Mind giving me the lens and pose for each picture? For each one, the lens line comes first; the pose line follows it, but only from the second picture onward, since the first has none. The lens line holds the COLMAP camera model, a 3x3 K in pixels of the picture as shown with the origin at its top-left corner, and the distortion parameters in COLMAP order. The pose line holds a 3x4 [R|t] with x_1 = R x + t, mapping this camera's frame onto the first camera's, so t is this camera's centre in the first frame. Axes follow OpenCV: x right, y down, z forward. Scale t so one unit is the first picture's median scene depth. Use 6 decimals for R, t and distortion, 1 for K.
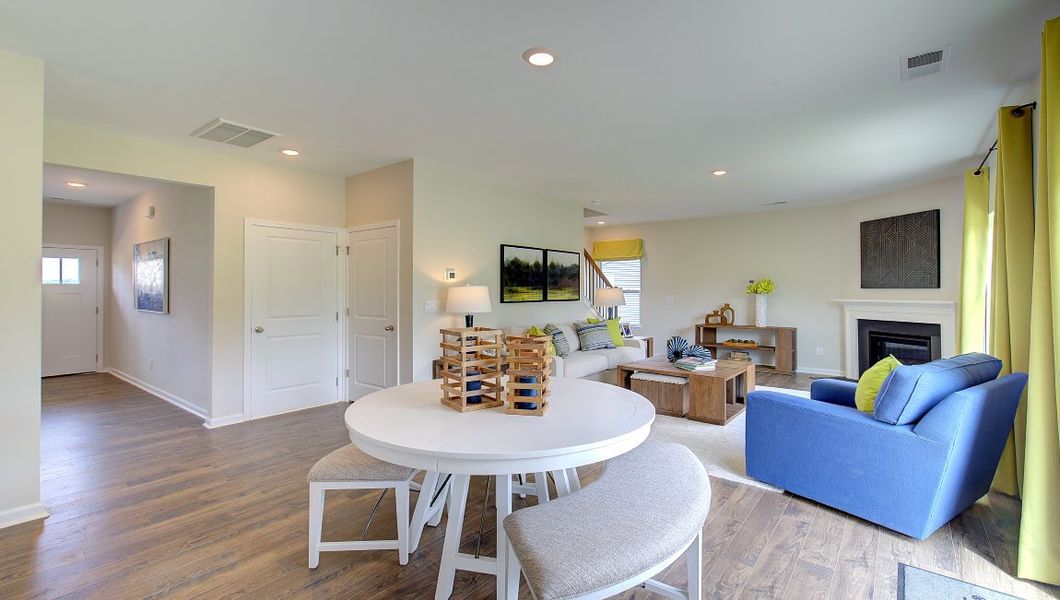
lens RADIAL K [[462.9, 0, 529.4], [0, 462.9, 285.0], [0, 0, 1]] dist [0.002102, 0.000265]
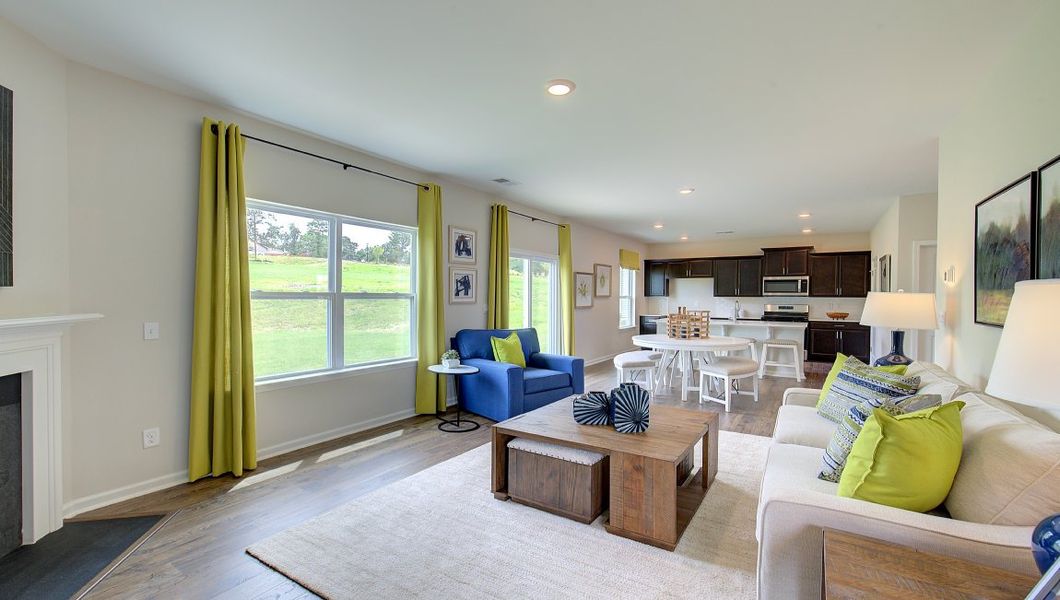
lens RADIAL K [[462.9, 0, 534.5], [0, 462.9, 303.9], [0, 0, 1]] dist [0.002102, 0.000265]
pose [[-0.992799, -0.004596, -0.119705, 0.440528], [-0.005469, 0.999961, 0.006969, 0.015765], [0.119668, 0.007574, -0.992785, 1.355688]]
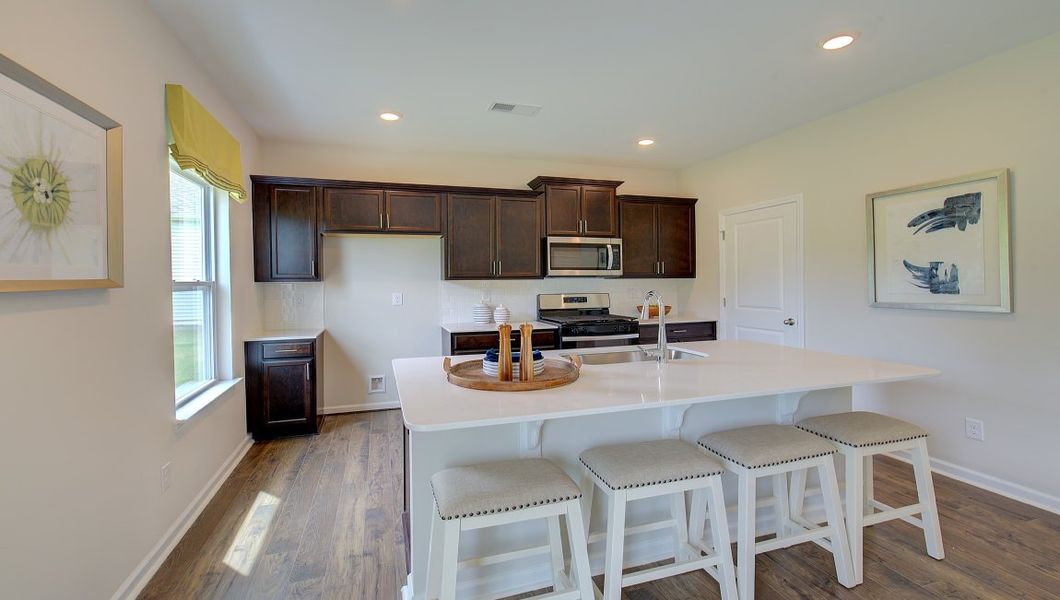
lens RADIAL K [[462.9, 0, 525.2], [0, 462.9, 279.1], [0, 0, 1]] dist [0.002102, 0.000265]
pose [[-0.555354, 0.003602, -0.831606, 0.097390], [0.015893, 0.999854, -0.006283, 0.002381], [0.831462, -0.016706, -0.555330, 0.210292]]
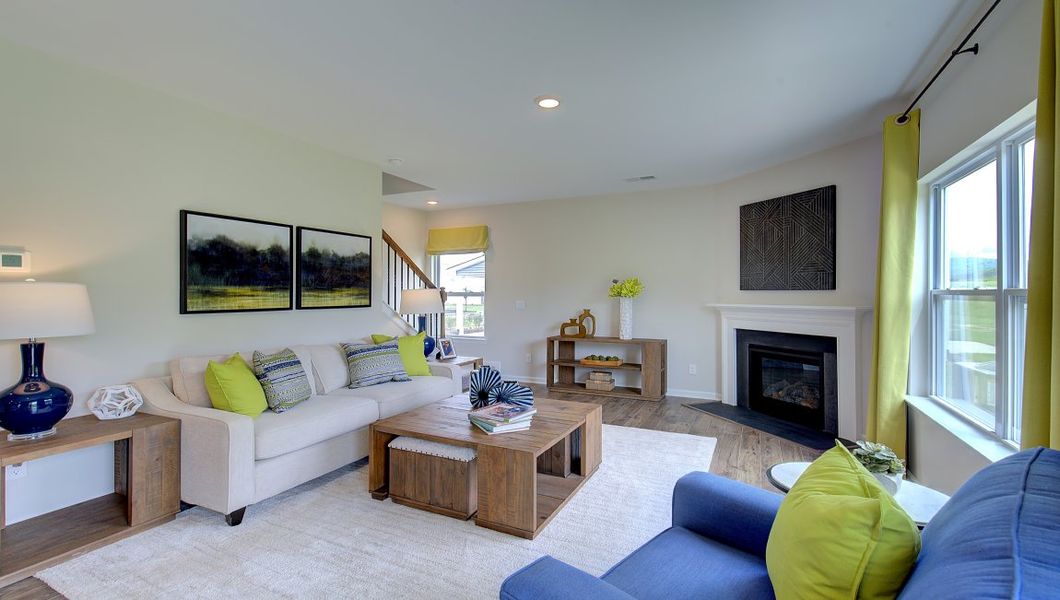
lens RADIAL K [[462.9, 0, 528.0], [0, 462.9, 294.0], [0, 0, 1]] dist [0.002102, 0.000265]
pose [[0.977020, 0.000081, 0.213147, 0.216972], [-0.002971, 0.999908, 0.013236, 0.005491], [-0.213126, -0.013565, 0.976930, 0.342465]]
